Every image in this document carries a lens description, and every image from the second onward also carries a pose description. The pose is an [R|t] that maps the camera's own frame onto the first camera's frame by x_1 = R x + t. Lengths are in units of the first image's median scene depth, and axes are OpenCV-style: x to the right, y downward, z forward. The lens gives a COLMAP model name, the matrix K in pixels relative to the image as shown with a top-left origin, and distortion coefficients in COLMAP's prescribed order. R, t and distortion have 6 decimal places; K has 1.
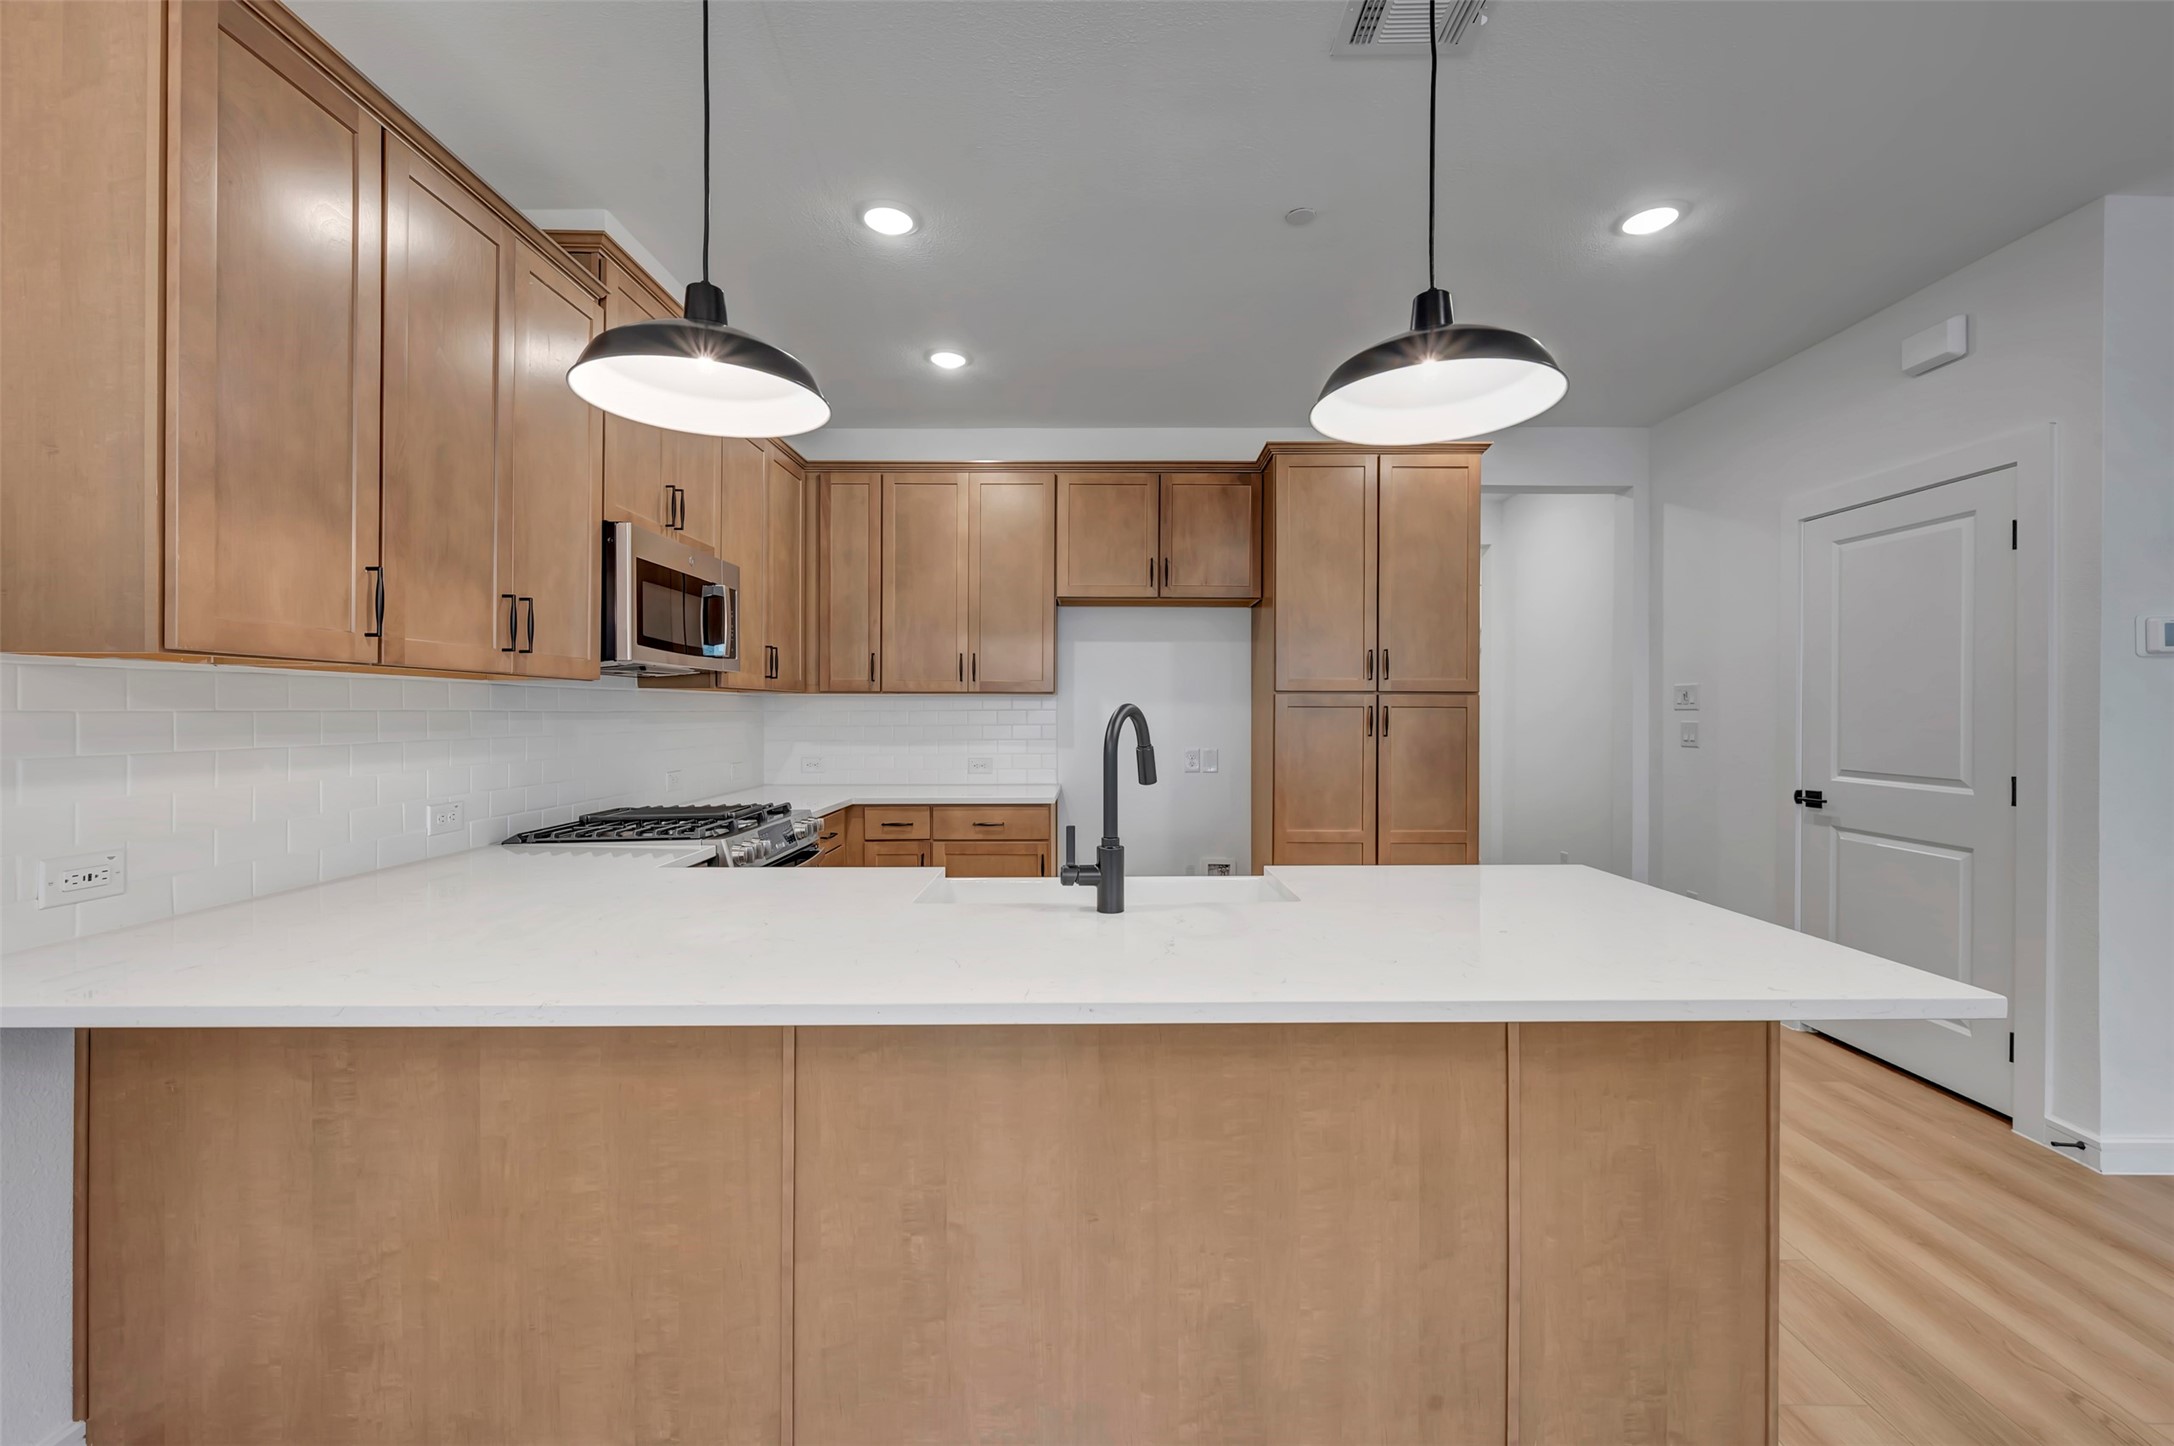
lens RADIAL K [[859.5, 0, 1089.8], [0, 859.5, 714.6], [0, 0, 1]] dist [0.000167, -0.000321]
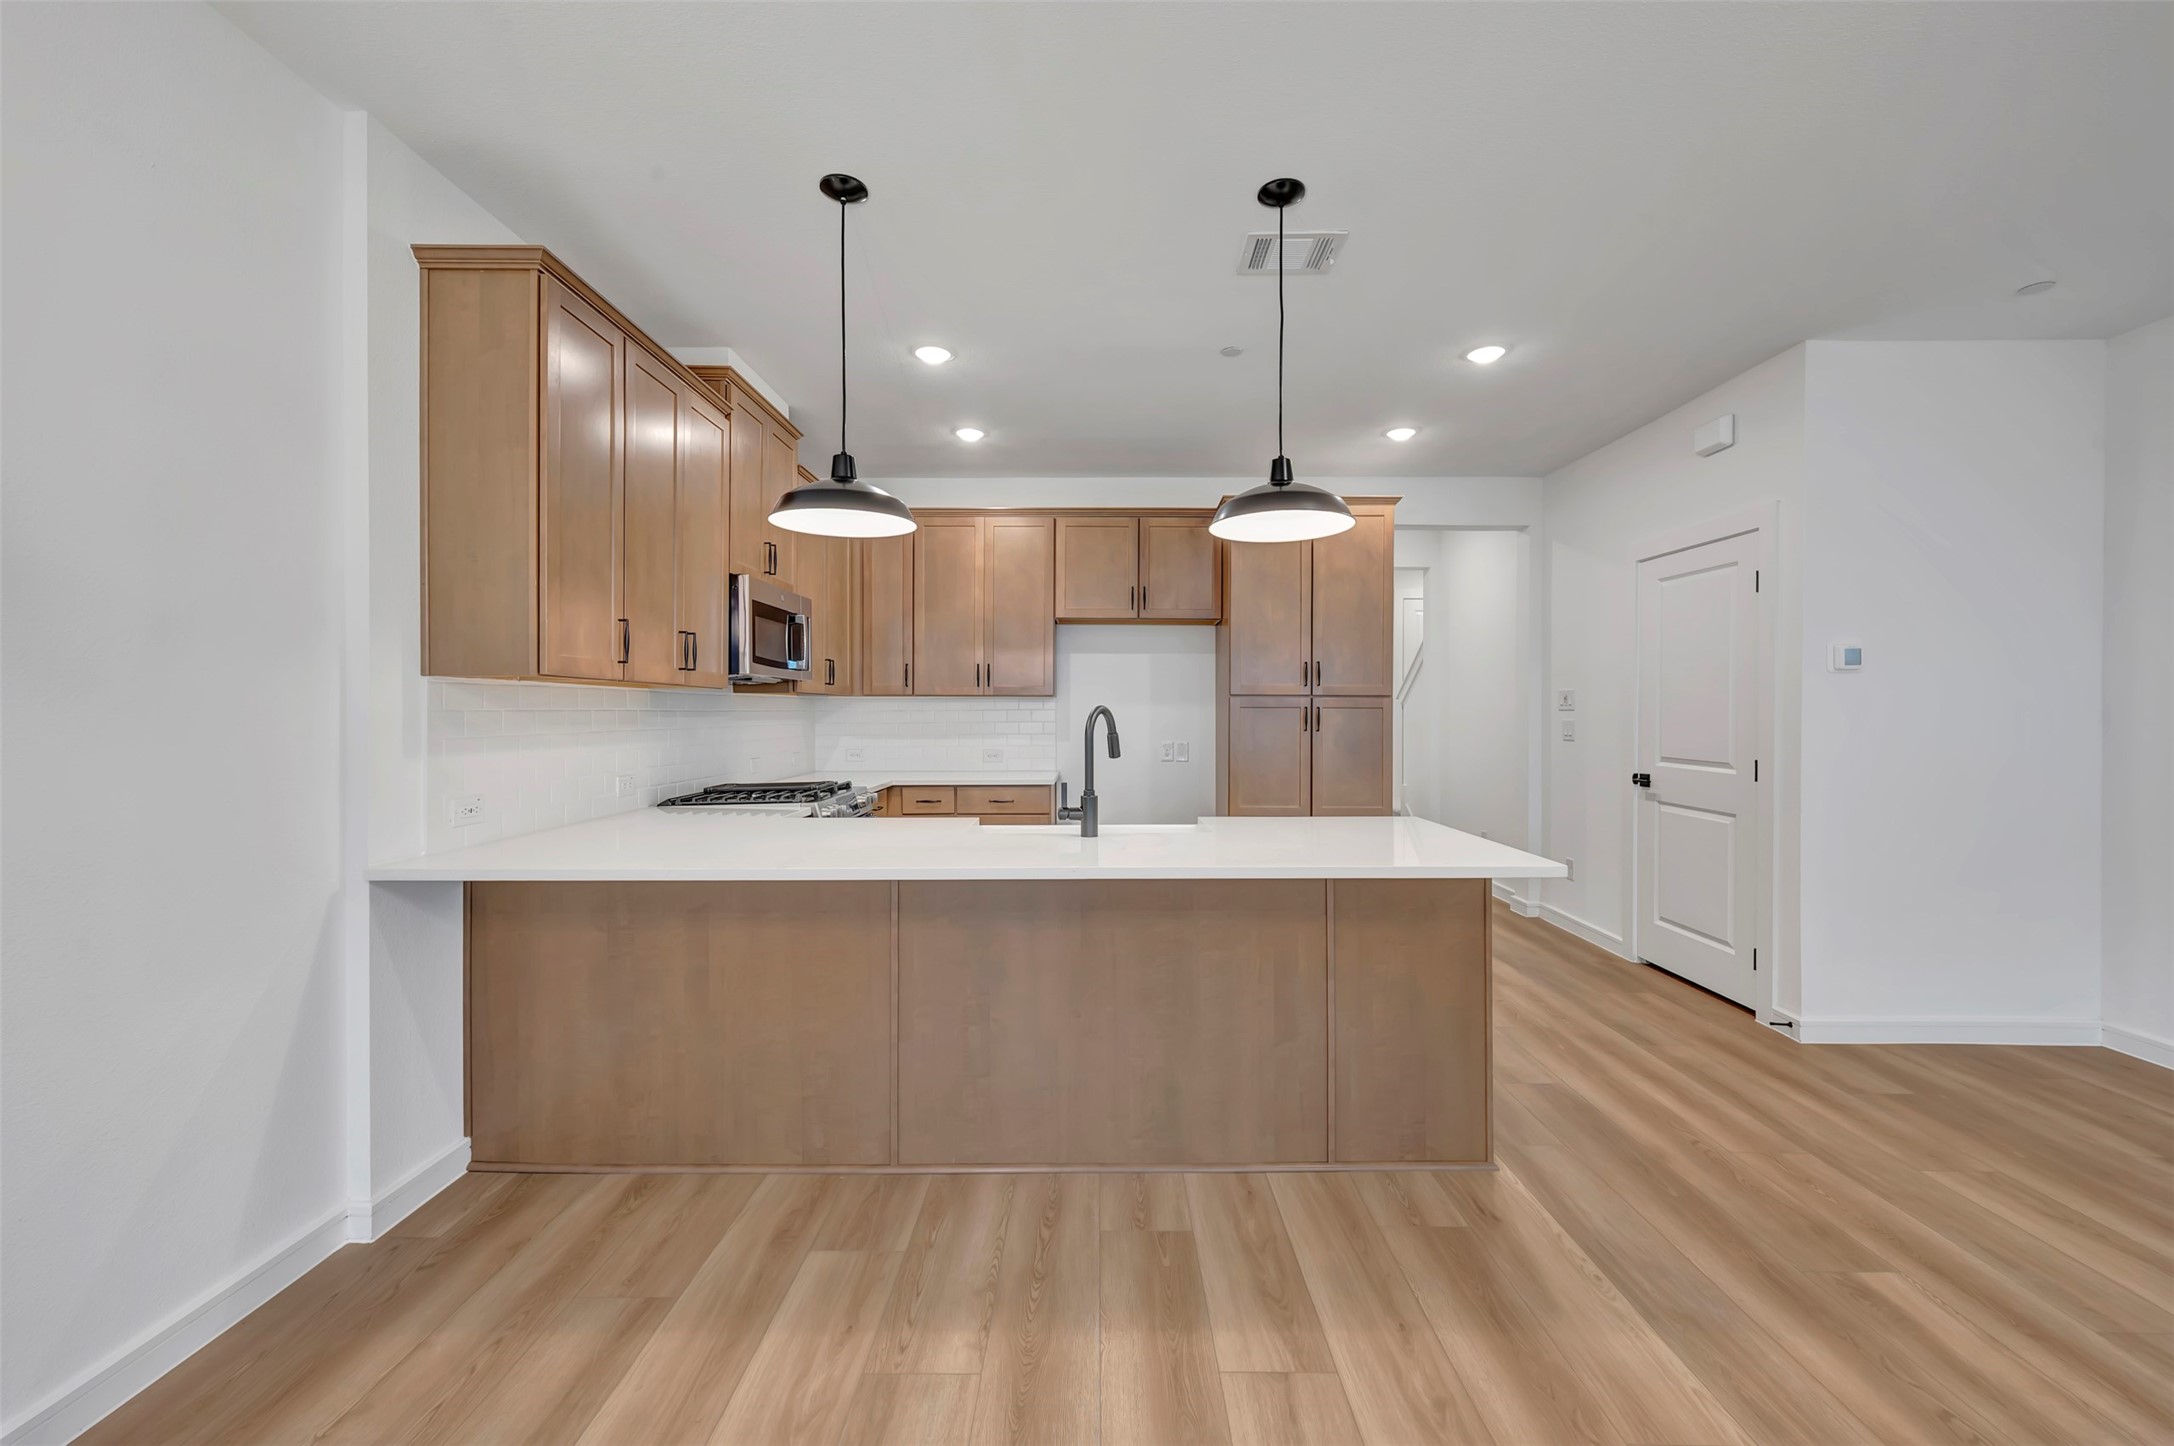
lens RADIAL K [[859.5, 0, 1086.8], [0, 859.5, 718.3], [0, 0, 1]] dist [0.000167, -0.000321]
pose [[1.000000, 0.000895, 0.000080, 0.012402], [-0.000896, 0.999989, 0.004499, 0.001651], [-0.000076, -0.004499, 0.999990, -0.392378]]
